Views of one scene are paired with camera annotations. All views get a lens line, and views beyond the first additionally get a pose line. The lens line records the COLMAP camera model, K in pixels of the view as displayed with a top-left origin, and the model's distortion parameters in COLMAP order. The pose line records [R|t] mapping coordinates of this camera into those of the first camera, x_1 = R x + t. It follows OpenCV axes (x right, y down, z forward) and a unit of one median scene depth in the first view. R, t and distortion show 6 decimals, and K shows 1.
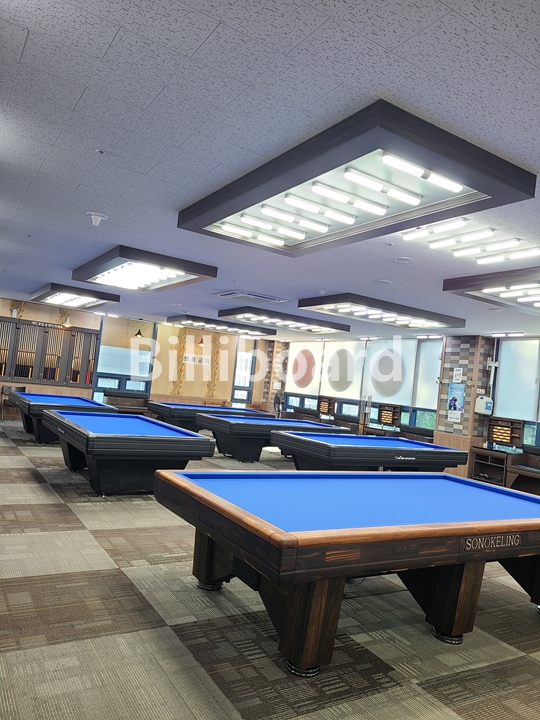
lens RADIAL K [[536.0, 0, 265.4], [0, 536.0, 361.2], [0, 0, 1]] dist [0.054644, -0.025229]
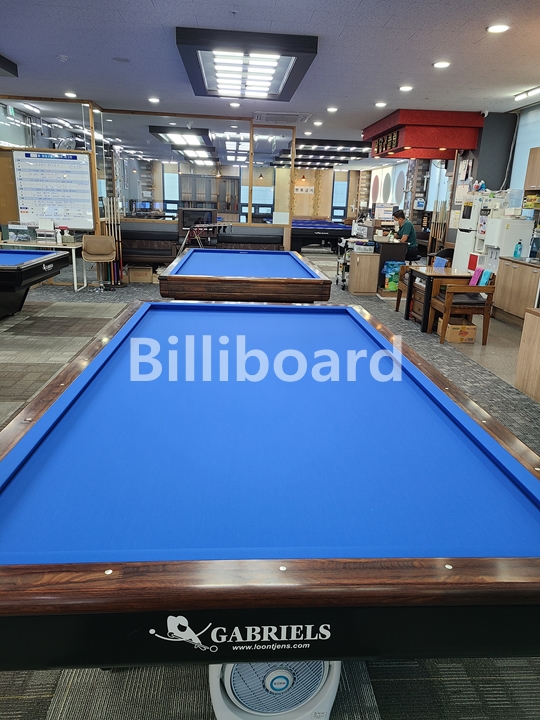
lens RADIAL K [[536.0, 0, 273.6], [0, 536.0, 357.6], [0, 0, 1]] dist [0.054644, -0.025229]
pose [[0.880528, 0.058893, -0.470321, 0.765672], [0.077948, 0.960751, 0.266238, 0.056155], [0.467540, -0.271091, 0.841377, -0.631492]]
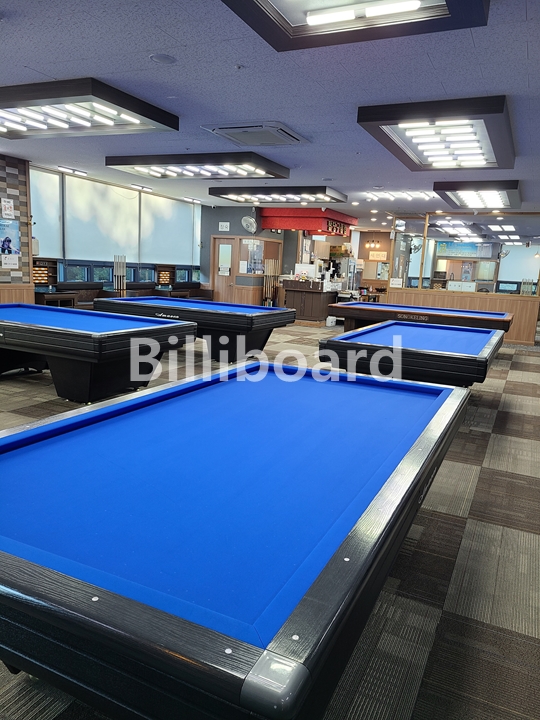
lens RADIAL K [[536.0, 0, 274.3], [0, 536.0, 361.5], [0, 0, 1]] dist [0.054644, -0.025229]
pose [[-0.526790, -0.281727, 0.801949, -0.545105], [-0.148082, 0.959465, 0.239790, -0.008087], [-0.836997, 0.007565, -0.547155, 1.099462]]
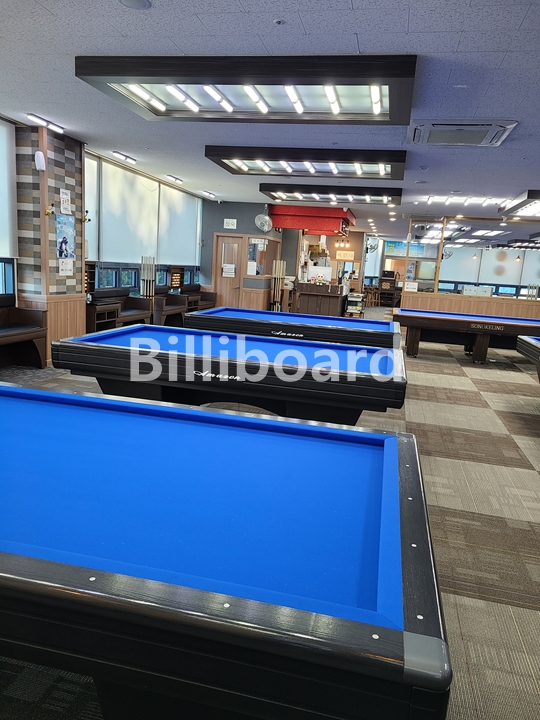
lens RADIAL K [[536.0, 0, 271.6], [0, 536.0, 362.1], [0, 0, 1]] dist [0.054644, -0.025229]
pose [[-0.697751, -0.278857, 0.659835, -0.286751], [-0.175559, 0.959597, 0.219894, 0.023793], [-0.694494, 0.037591, -0.718516, 1.285410]]
